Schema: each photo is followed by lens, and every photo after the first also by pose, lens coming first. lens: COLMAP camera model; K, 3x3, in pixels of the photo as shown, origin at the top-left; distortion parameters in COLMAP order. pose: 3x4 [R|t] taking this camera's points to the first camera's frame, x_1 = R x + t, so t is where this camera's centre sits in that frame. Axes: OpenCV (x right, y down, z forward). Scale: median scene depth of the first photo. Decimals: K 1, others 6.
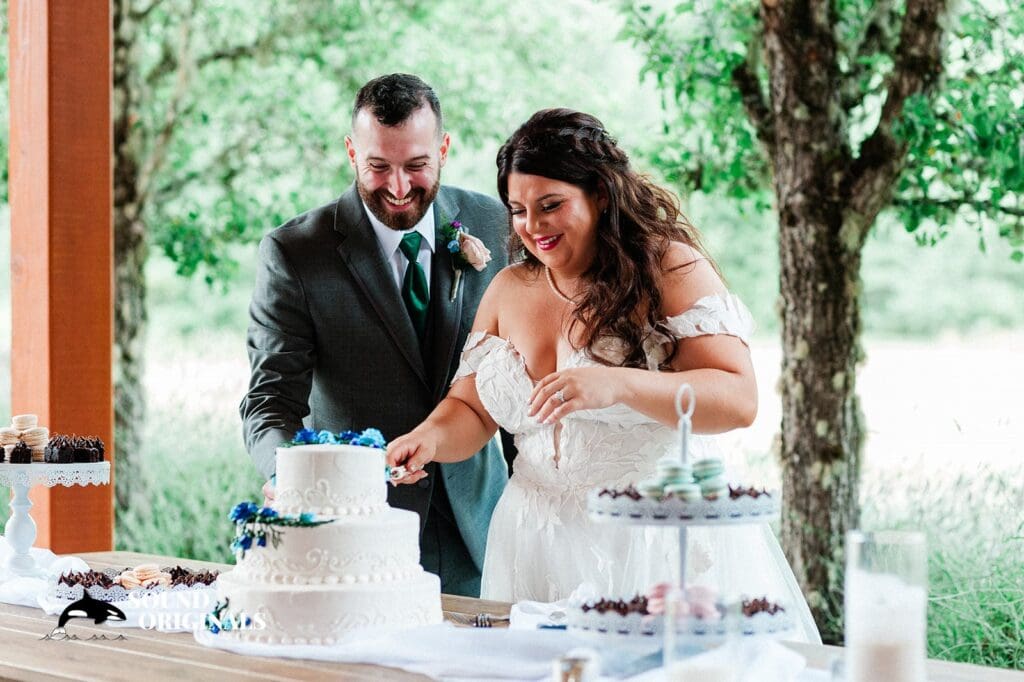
lens RADIAL K [[2572.8, 0, 514.7], [0, 2572.8, 319.8], [0, 0, 1]] dist [0.016675, 0.242827]
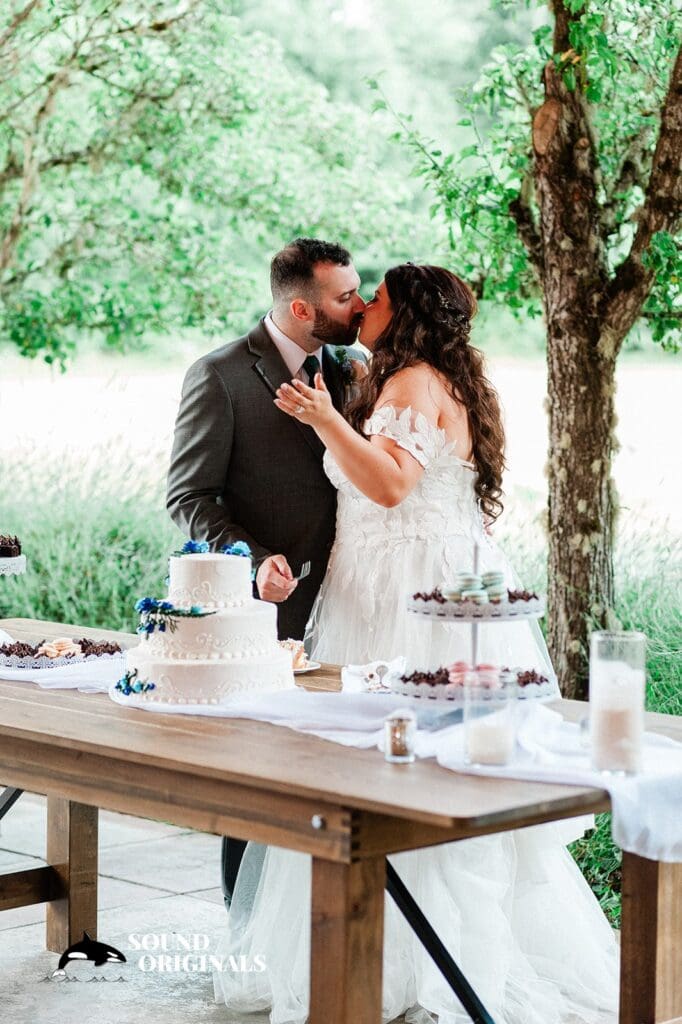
lens RADIAL K [[2572.8, 0, 341.0], [0, 2572.8, 512.0], [0, 0, 1]] dist [0.016675, 0.242827]
pose [[0.999772, -0.002322, 0.021212, -0.019373], [0.000793, 0.997416, 0.071837, -0.041901], [-0.021324, -0.071804, 0.997191, -0.202144]]
